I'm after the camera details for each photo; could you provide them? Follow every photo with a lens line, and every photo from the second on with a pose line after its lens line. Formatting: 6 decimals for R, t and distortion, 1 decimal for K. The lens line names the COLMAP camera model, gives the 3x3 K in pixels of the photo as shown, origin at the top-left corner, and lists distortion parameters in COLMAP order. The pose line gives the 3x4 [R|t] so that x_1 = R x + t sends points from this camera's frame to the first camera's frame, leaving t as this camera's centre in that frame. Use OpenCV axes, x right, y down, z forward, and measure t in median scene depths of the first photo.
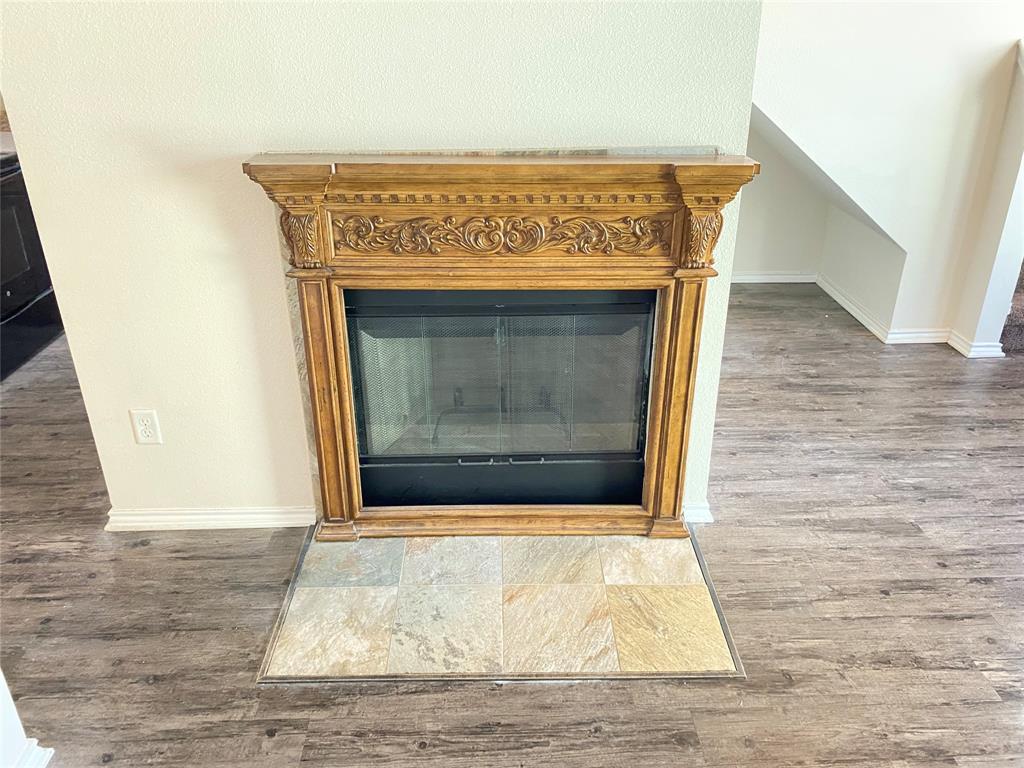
lens RADIAL K [[779.1, 0, 512.0], [0, 779.1, 384.0], [0, 0, 1]] dist [0.004143, -0.003812]
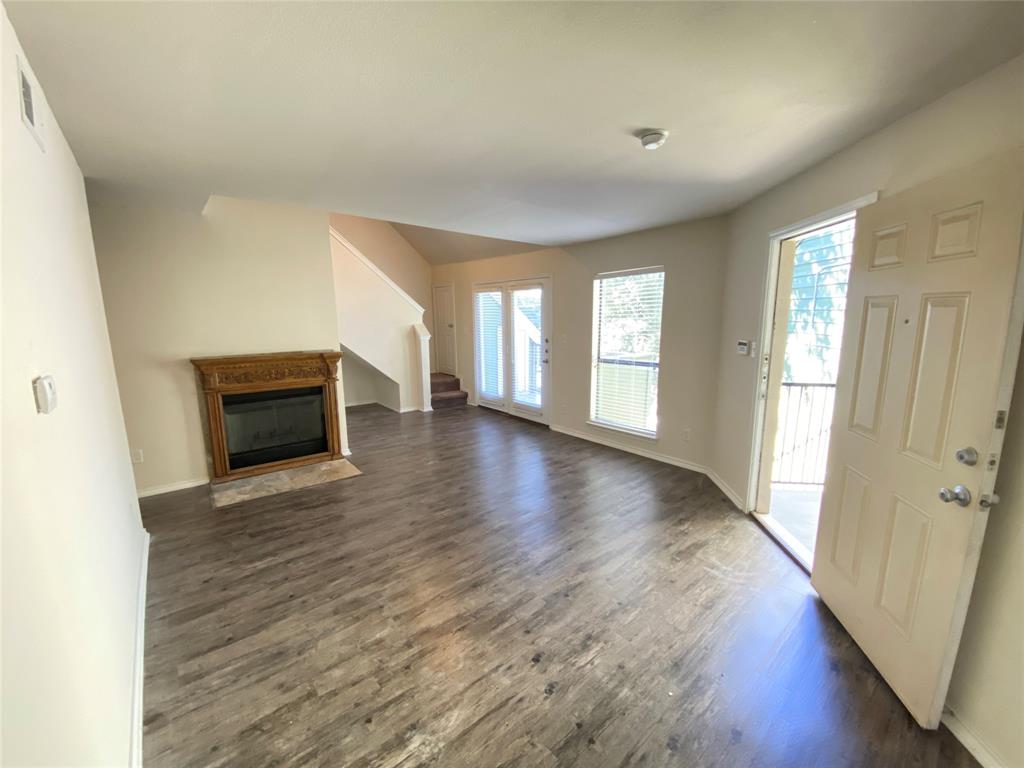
lens RADIAL K [[413.2, 0, 512.0], [0, 413.2, 384.0], [0, 0, 1]] dist [0.018992, -0.020513]
pose [[0.787149, -0.104396, 0.607863, -0.303701], [0.267401, 0.945889, -0.183820, 0.472937], [-0.555781, 0.307237, 0.772472, -1.037526]]
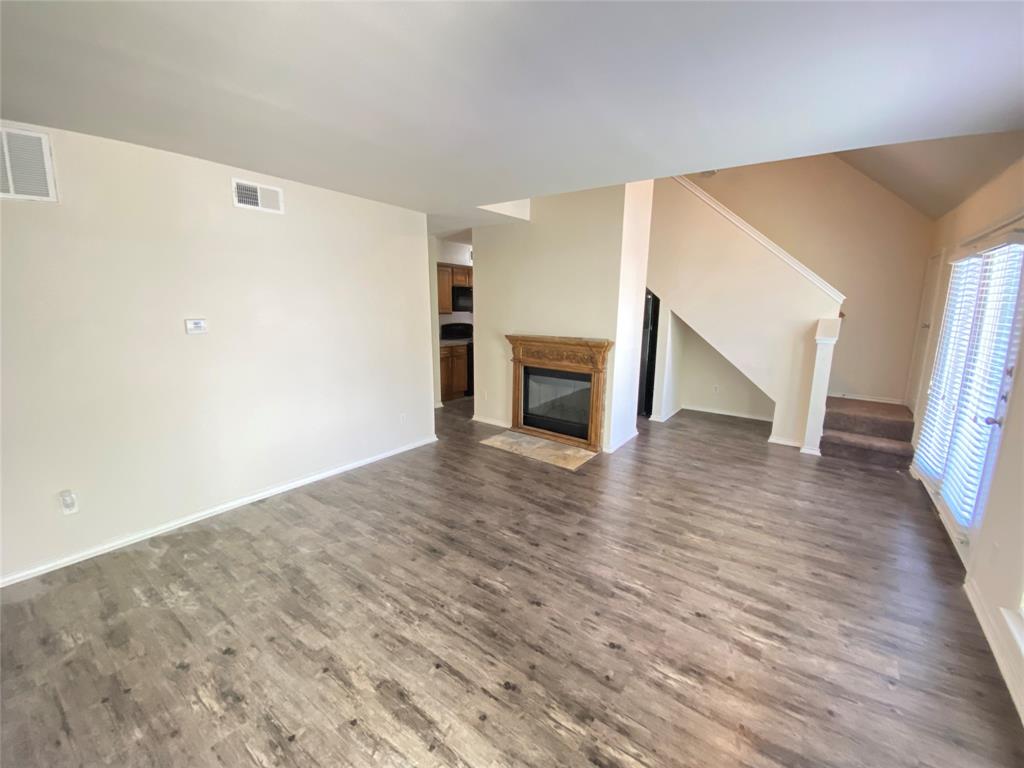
lens RADIAL K [[413.8, 0, 512.0], [0, 413.8, 384.0], [0, 0, 1]] dist [0.023230, -0.021094]
pose [[0.787259, 0.129825, -0.602801, 1.066258], [-0.276553, 0.948089, -0.156989, 0.330635], [0.551128, 0.290297, 0.782295, -0.728105]]
